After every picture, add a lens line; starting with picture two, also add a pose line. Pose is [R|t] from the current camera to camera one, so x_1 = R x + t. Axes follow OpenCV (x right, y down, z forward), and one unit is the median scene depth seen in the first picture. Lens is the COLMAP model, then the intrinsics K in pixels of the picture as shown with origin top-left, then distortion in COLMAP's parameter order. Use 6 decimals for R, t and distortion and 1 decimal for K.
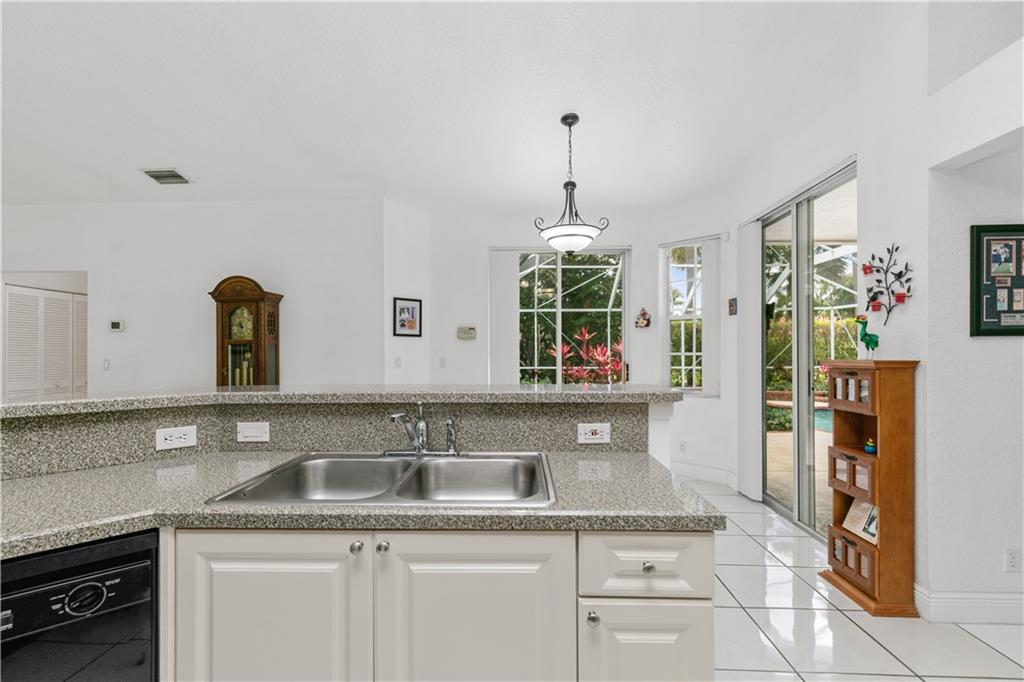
lens RADIAL K [[459.3, 0, 506.3], [0, 459.3, 350.0], [0, 0, 1]] dist [-0.000403, -0.000097]
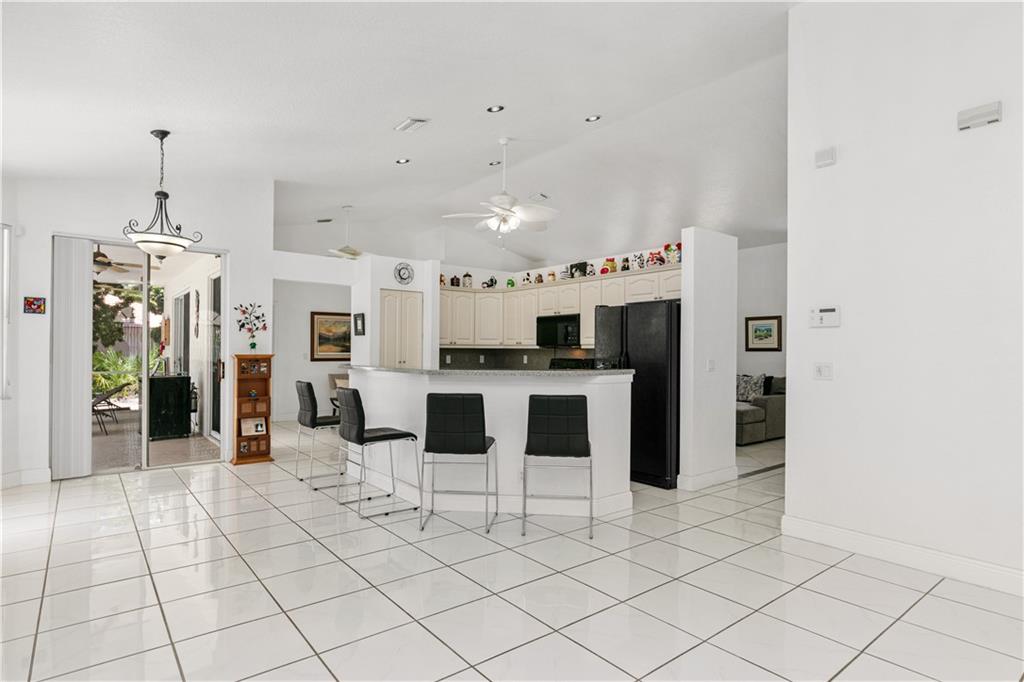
lens RADIAL K [[545.0, 0, 504.1], [0, 545.0, 346.6], [0, 0, 1]] dist [0.001861, -0.001476]
pose [[-0.641034, 0.002775, 0.767508, -1.937247], [-0.009639, 0.999885, -0.011666, 0.002842], [-0.767452, -0.014876, -0.640933, 1.713844]]
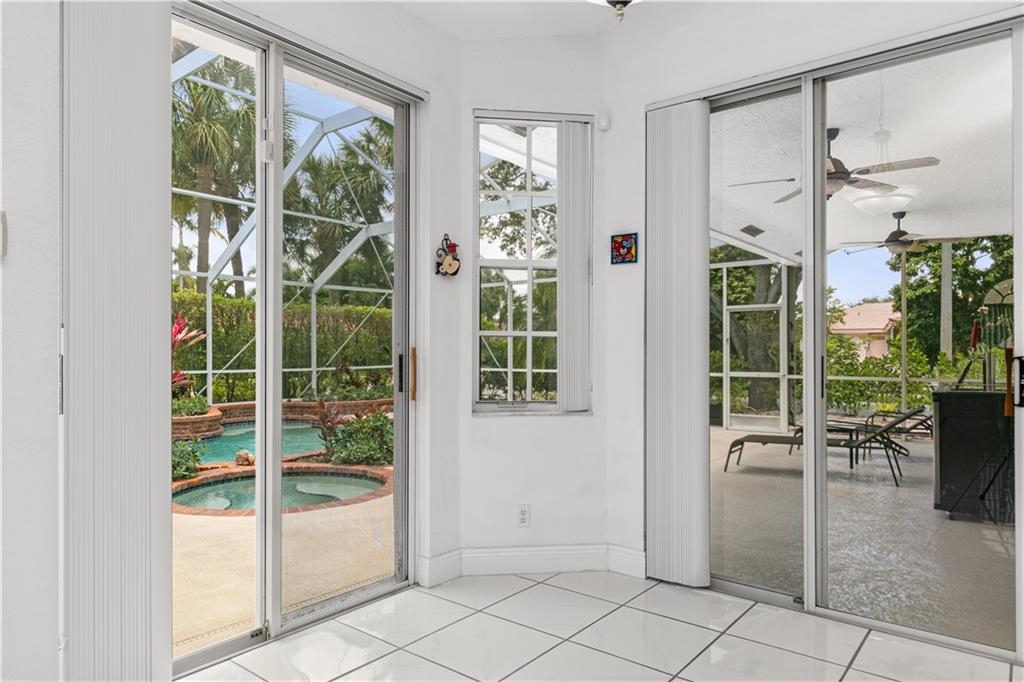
lens RADIAL K [[646.8, 0, 509.3], [0, 646.8, 348.9], [0, 0, 1]] dist [-0.002338, 0.001091]
pose [[0.593987, 0.004686, 0.804461, -0.391285], [-0.005231, 0.999984, -0.001963, 0.052463], [-0.804458, -0.003042, 0.594002, 1.136589]]
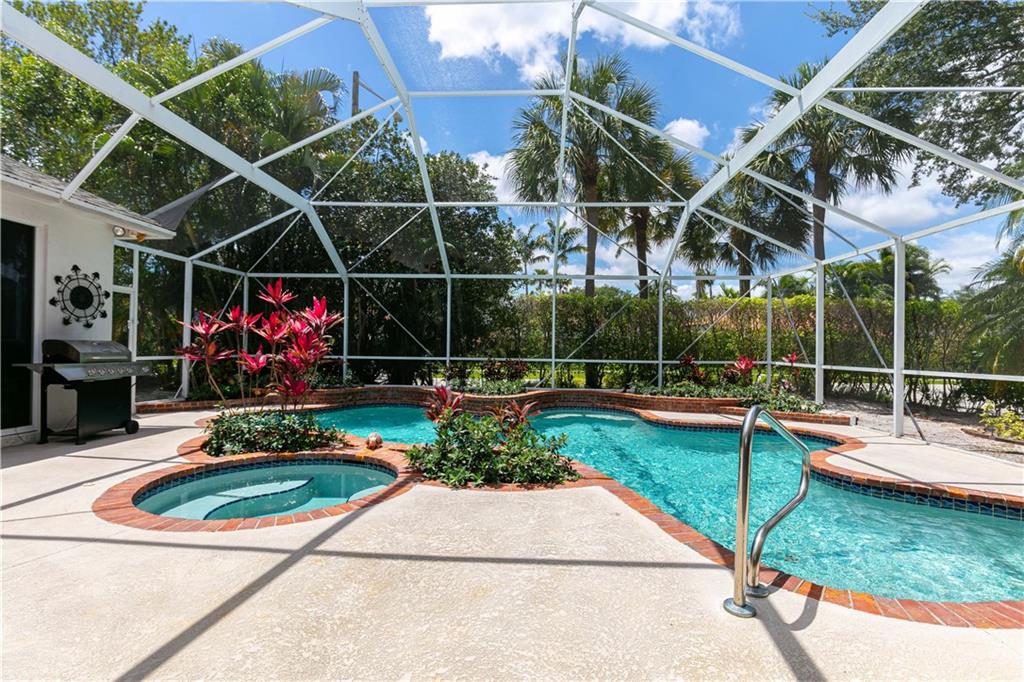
lens RADIAL K [[476.9, 0, 509.5], [0, 476.9, 342.5], [0, 0, 1]] dist [0.000652, 0.000001]
pose [[0.999725, 0.015399, -0.017658, 2.012620], [-0.015557, 0.999840, -0.008830, 0.118660], [0.017519, 0.009102, 0.999805, 1.728847]]
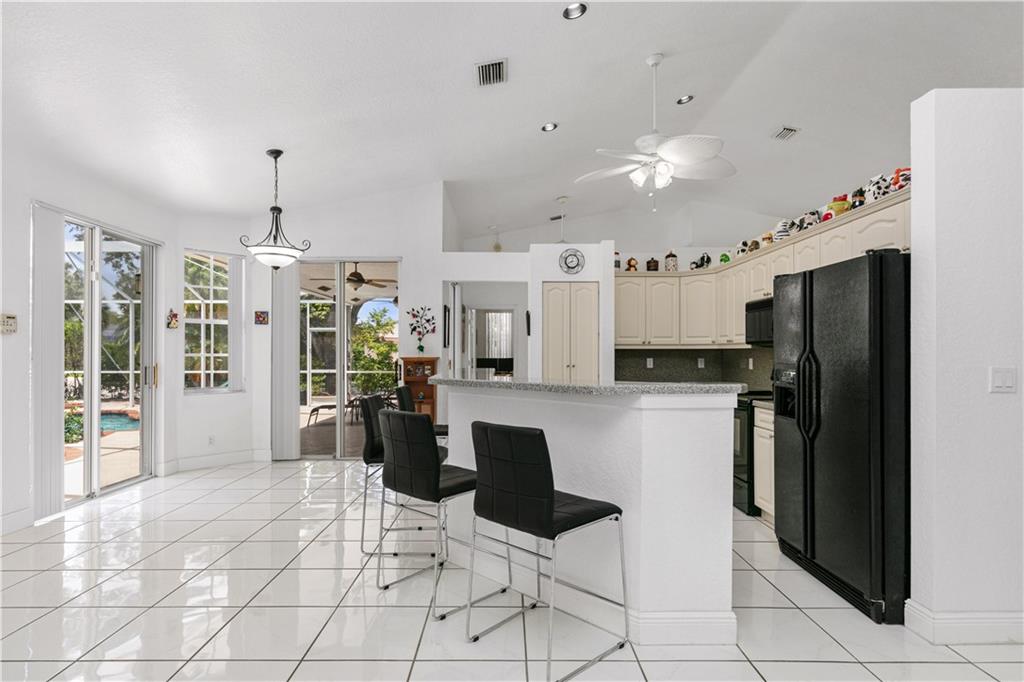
lens RADIAL K [[532.1, 0, 504.2], [0, 532.1, 349.0], [0, 0, 1]] dist [0.005832, -0.000299]
pose [[-0.035140, 0.006854, 0.999359, -1.755646], [-0.004234, 0.999966, -0.007007, -0.001944], [-0.999373, -0.004477, -0.035110, 0.674795]]
